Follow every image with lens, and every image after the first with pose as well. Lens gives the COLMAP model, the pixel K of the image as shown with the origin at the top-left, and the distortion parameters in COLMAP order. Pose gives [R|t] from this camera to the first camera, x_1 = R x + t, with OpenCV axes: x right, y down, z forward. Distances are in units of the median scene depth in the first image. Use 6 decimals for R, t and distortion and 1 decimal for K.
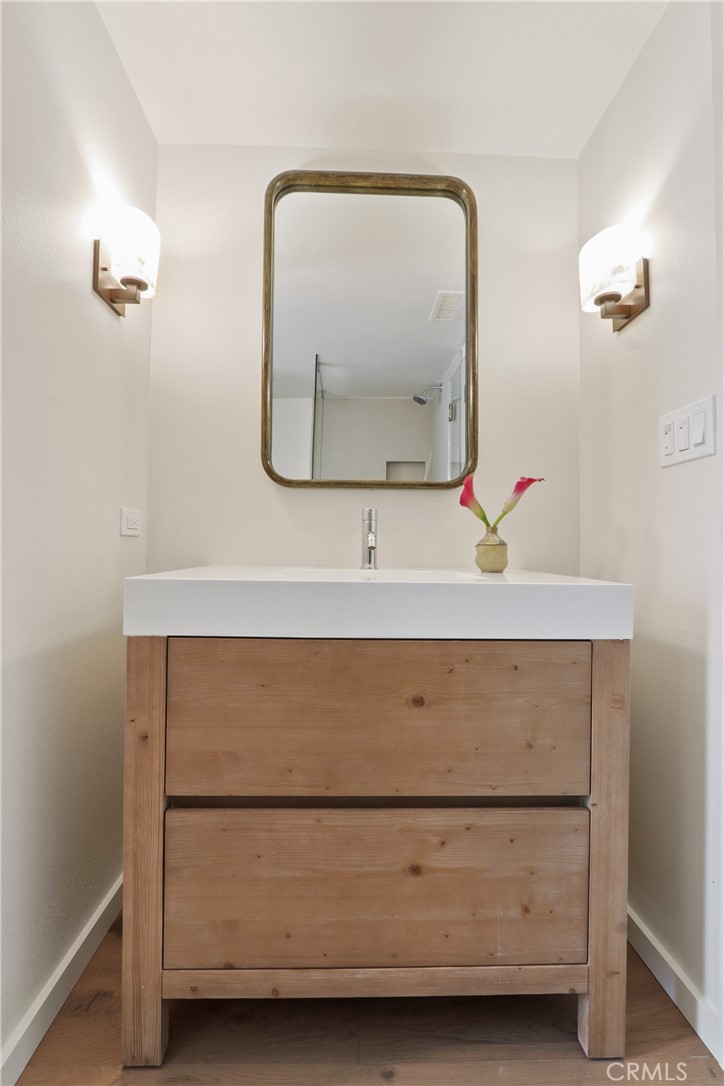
lens RADIAL K [[498.9, 0, 362.5], [0, 498.9, 538.9], [0, 0, 1]] dist [-0.020633, 0.005332]
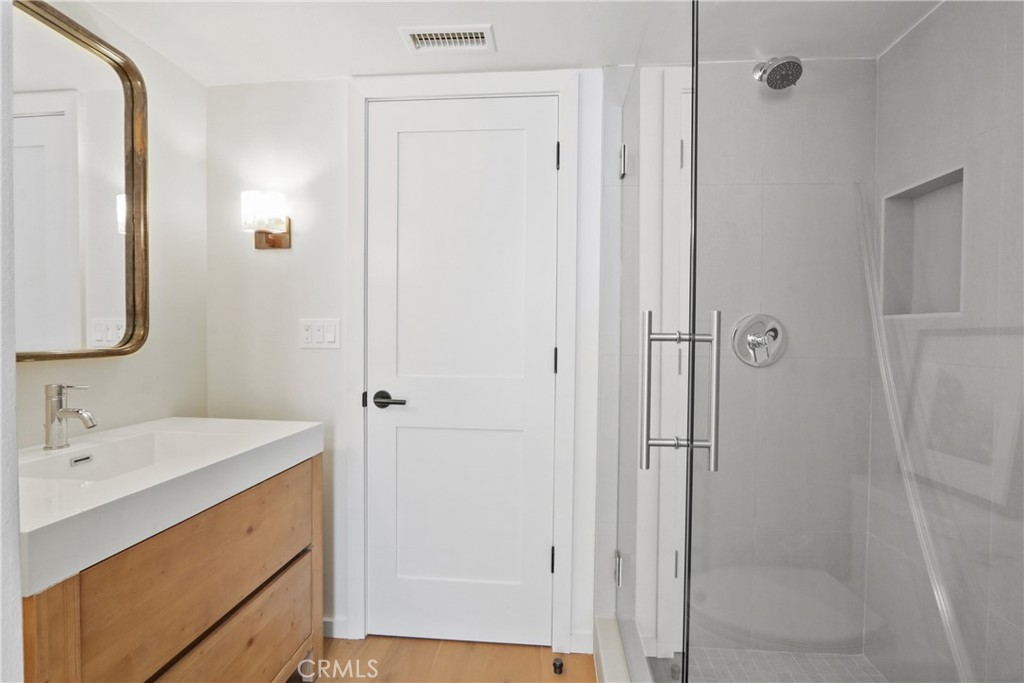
lens RADIAL K [[470.4, 0, 516.6], [0, 470.4, 342.3], [0, 0, 1]] dist [-0.020633, 0.005332]
pose [[0.119543, -0.029039, 0.992404, -1.142959], [-0.030189, 0.999004, 0.032869, -0.297050], [-0.992370, -0.033889, 0.118547, 0.071592]]
